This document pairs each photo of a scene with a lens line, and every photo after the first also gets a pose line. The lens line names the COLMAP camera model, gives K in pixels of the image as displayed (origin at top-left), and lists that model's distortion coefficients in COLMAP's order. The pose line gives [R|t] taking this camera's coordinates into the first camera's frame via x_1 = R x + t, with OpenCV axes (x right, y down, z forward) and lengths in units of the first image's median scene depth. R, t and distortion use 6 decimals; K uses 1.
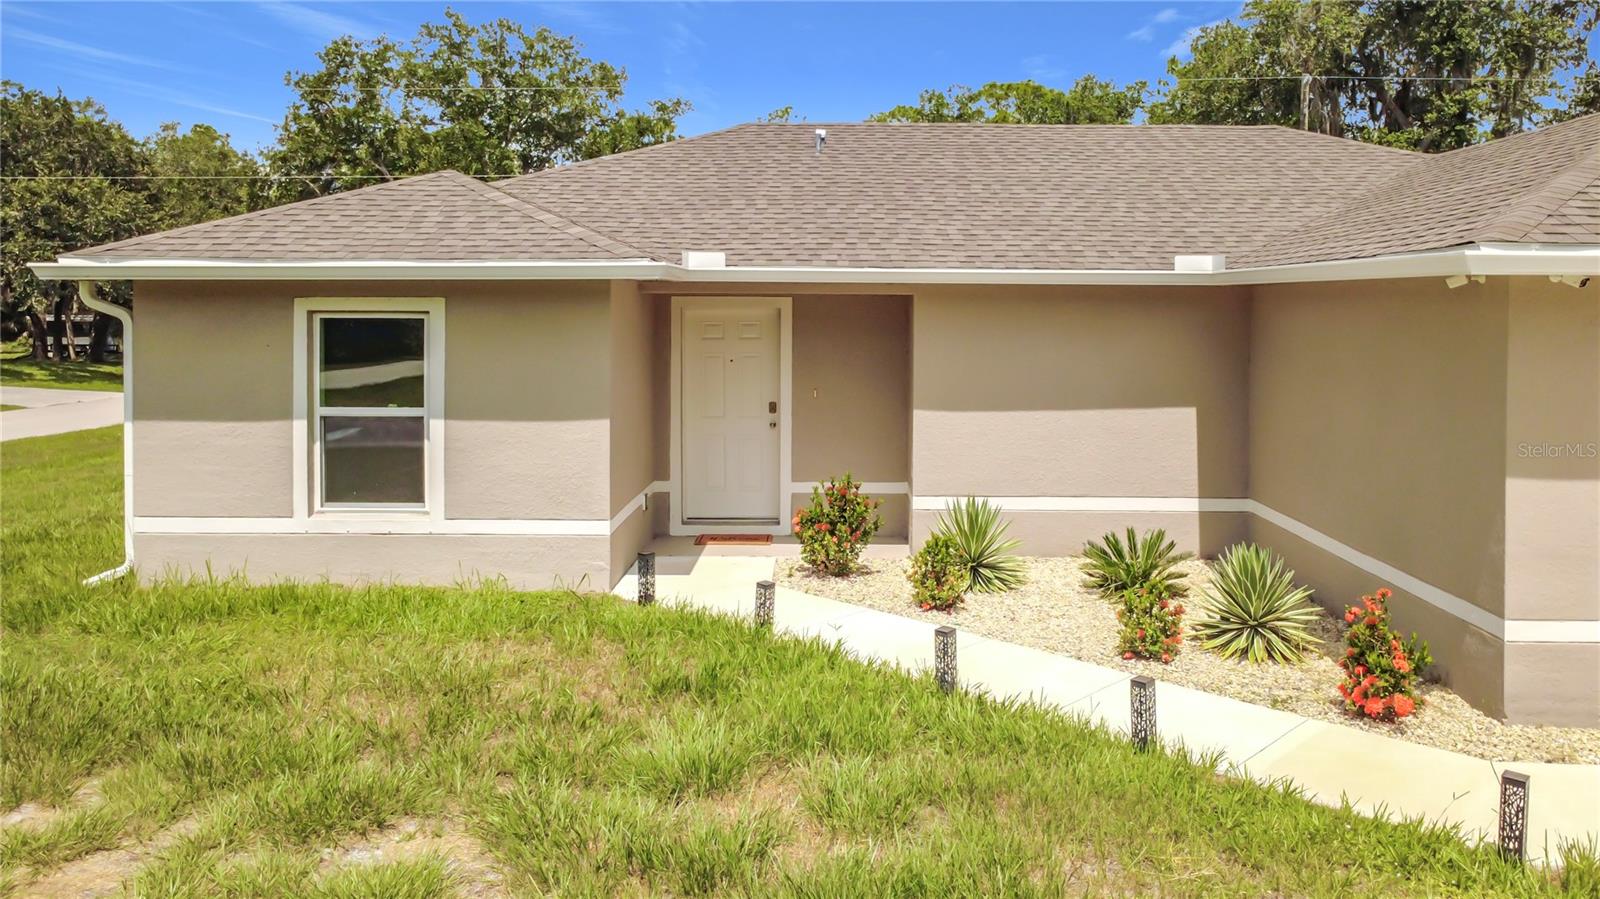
lens RADIAL K [[1183.1, 0, 832.1], [0, 1183.1, 330.3], [0, 0, 1]] dist [-0.003881, -0.000840]
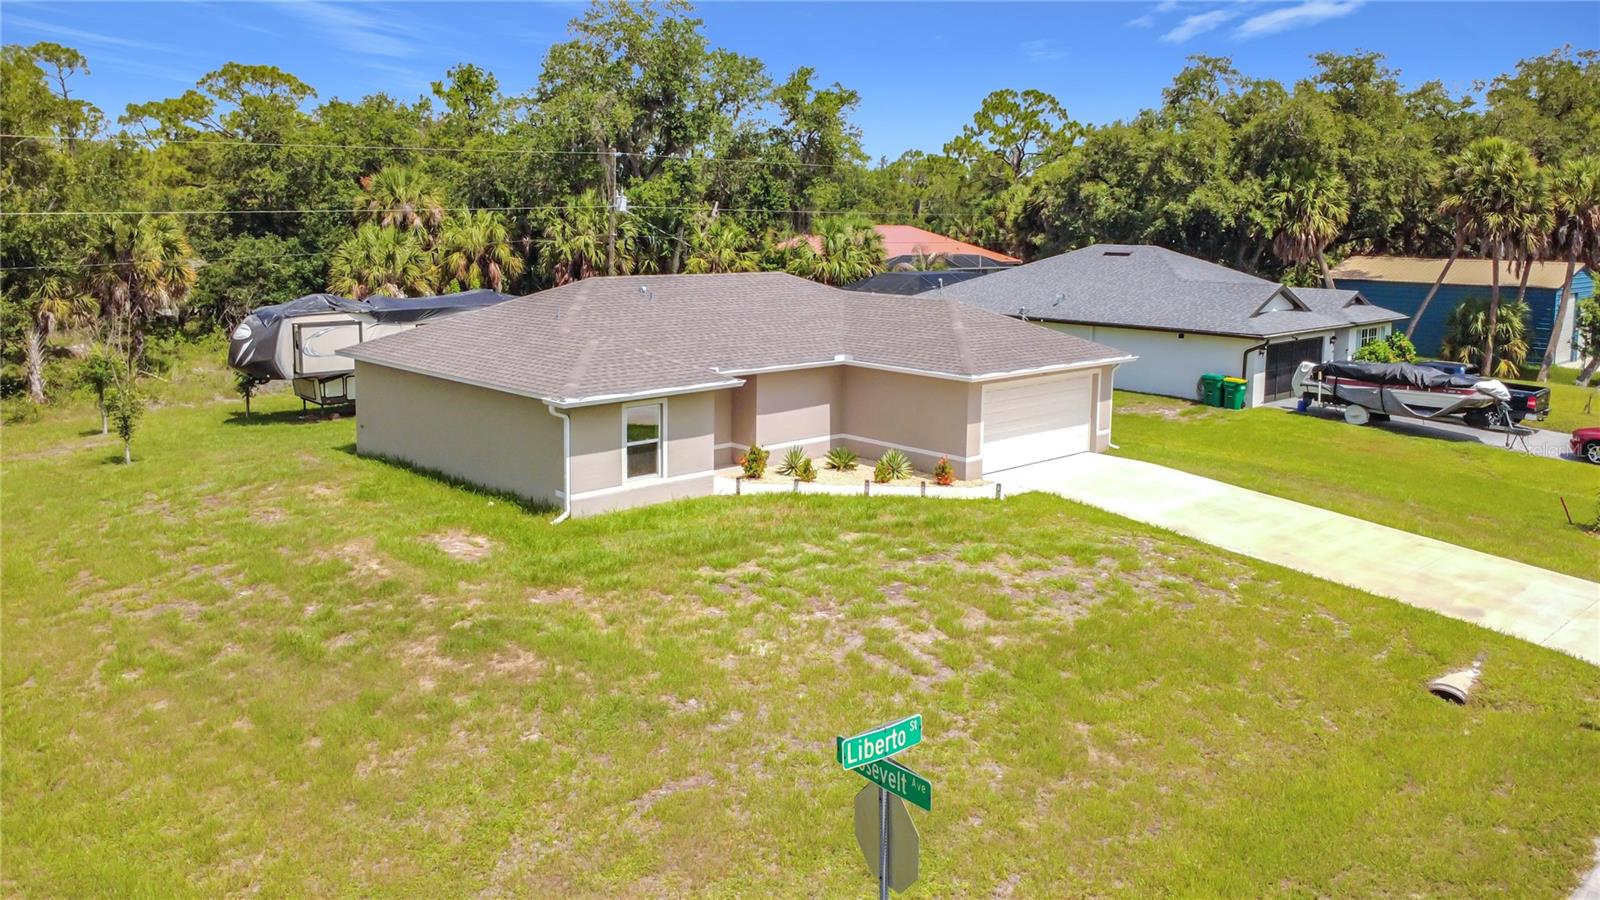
lens RADIAL K [[1215.0, 0, 775.0], [0, 1215.0, 335.9], [0, 0, 1]] dist [-0.000994, 0.002530]
pose [[0.727344, -0.066011, 0.683090, -1.638899], [0.006290, 0.995963, 0.089549, -0.334282], [-0.686244, -0.060836, 0.724823, -0.953331]]
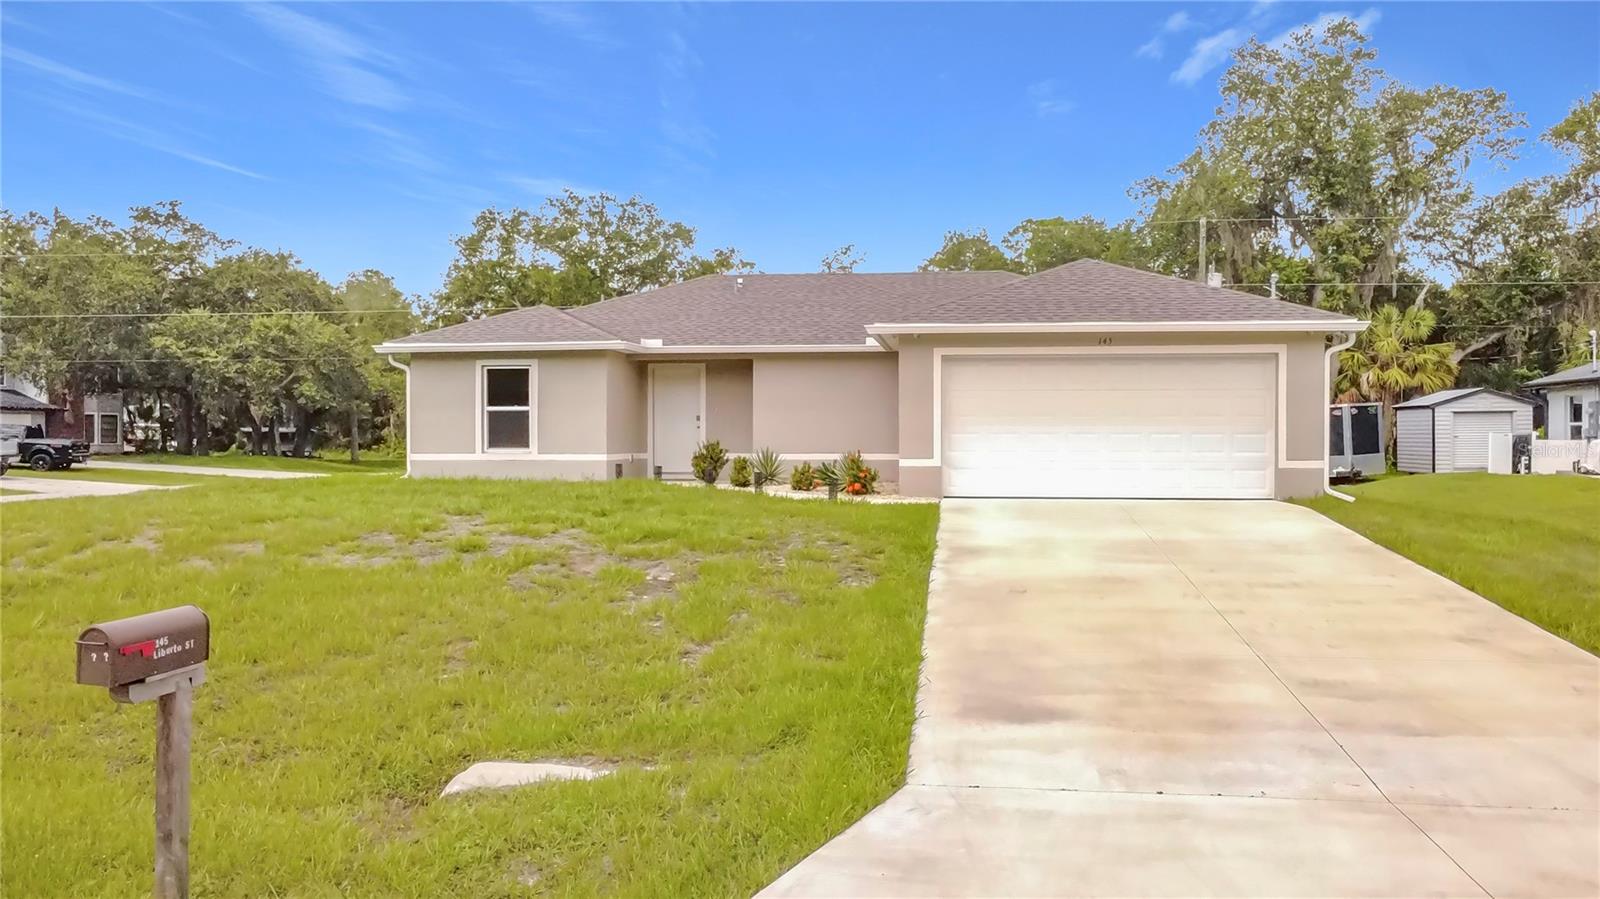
lens RADIAL K [[1189.6, 0, 817.8], [0, 1189.6, 439.9], [0, 0, 1]] dist [0.000656, 0.001443]
pose [[0.992925, -0.005138, -0.118629, 0.398178], [0.003294, 0.999871, -0.015735, 0.136163], [0.118694, 0.015233, 0.992814, -1.008628]]
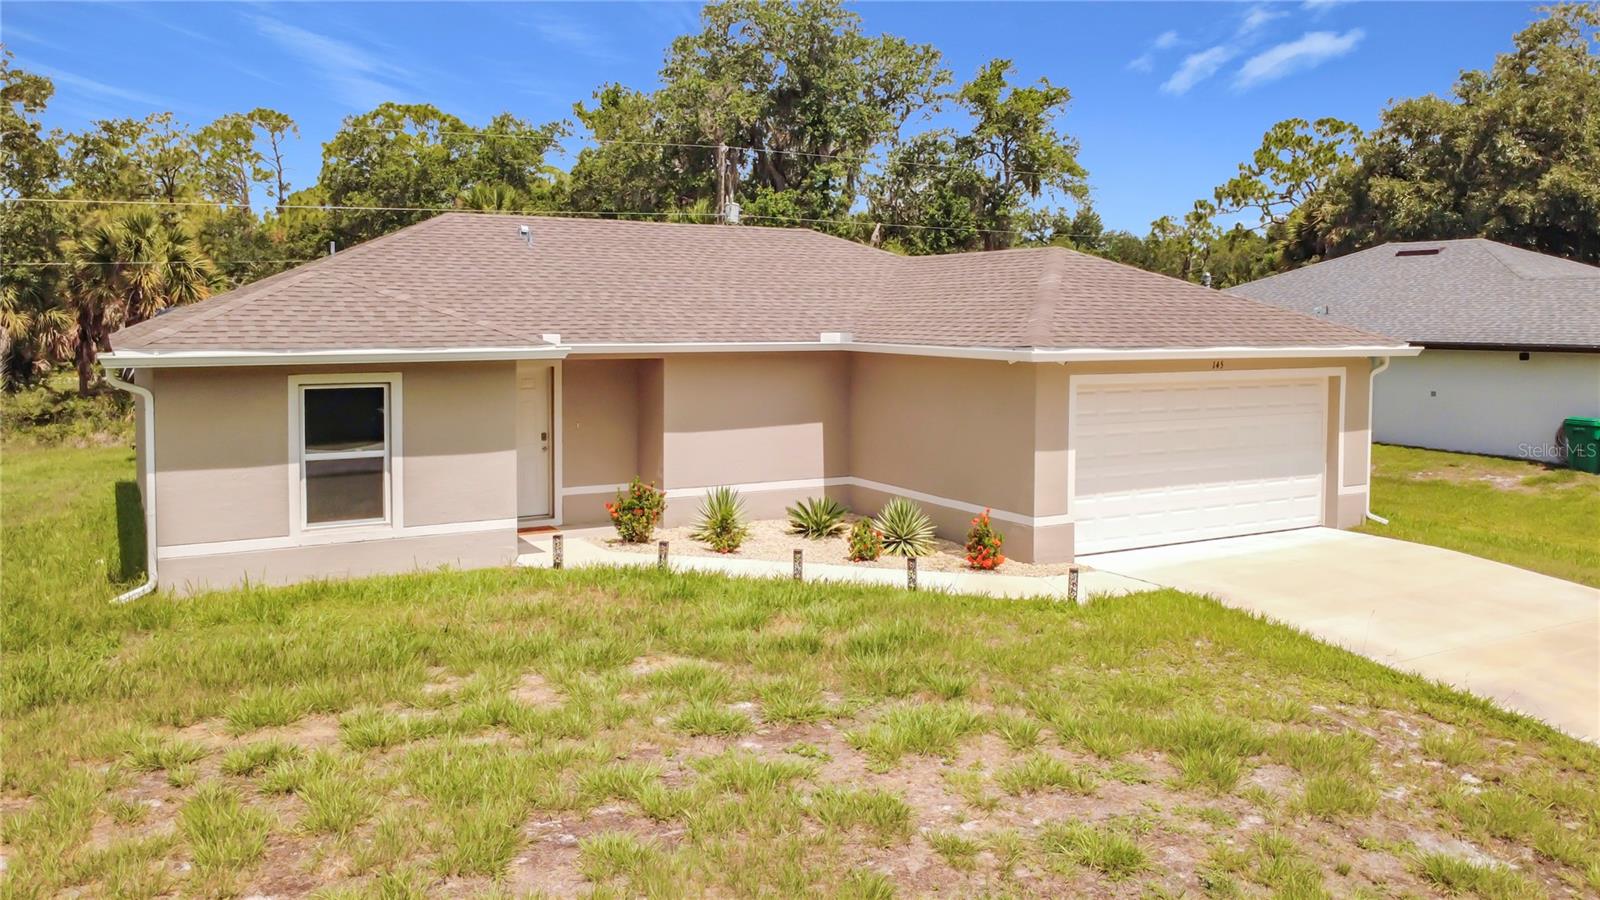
lens RADIAL K [[1207.6, 0, 774.4], [0, 1207.6, 363.5], [0, 0, 1]] dist [0.000539, 0.001835]
pose [[0.871406, -0.022308, 0.490055, -0.517920], [0.010854, 0.999598, 0.026203, -0.056719], [-0.490442, -0.017514, 0.871298, -0.388717]]
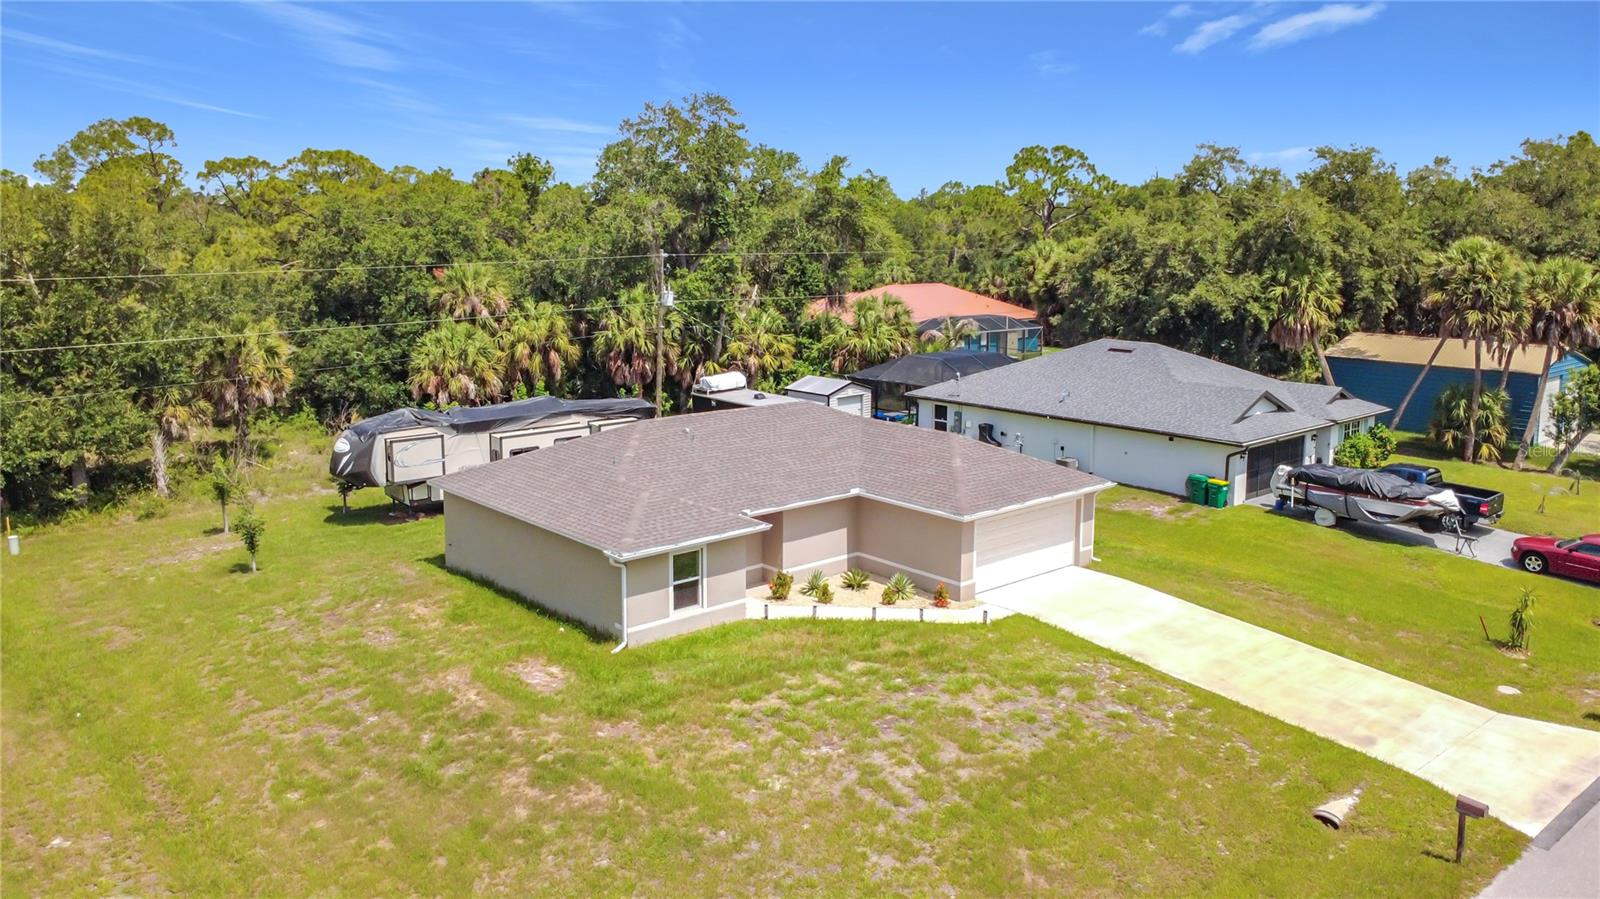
lens RADIAL K [[1207.6, 0, 774.4], [0, 1207.6, 363.0], [0, 0, 1]] dist [0.000539, 0.001835]
pose [[0.753610, -0.079851, 0.652454, -1.865112], [0.013077, 0.994219, 0.106574, -0.700834], [-0.657192, -0.071783, 0.750297, -1.283193]]
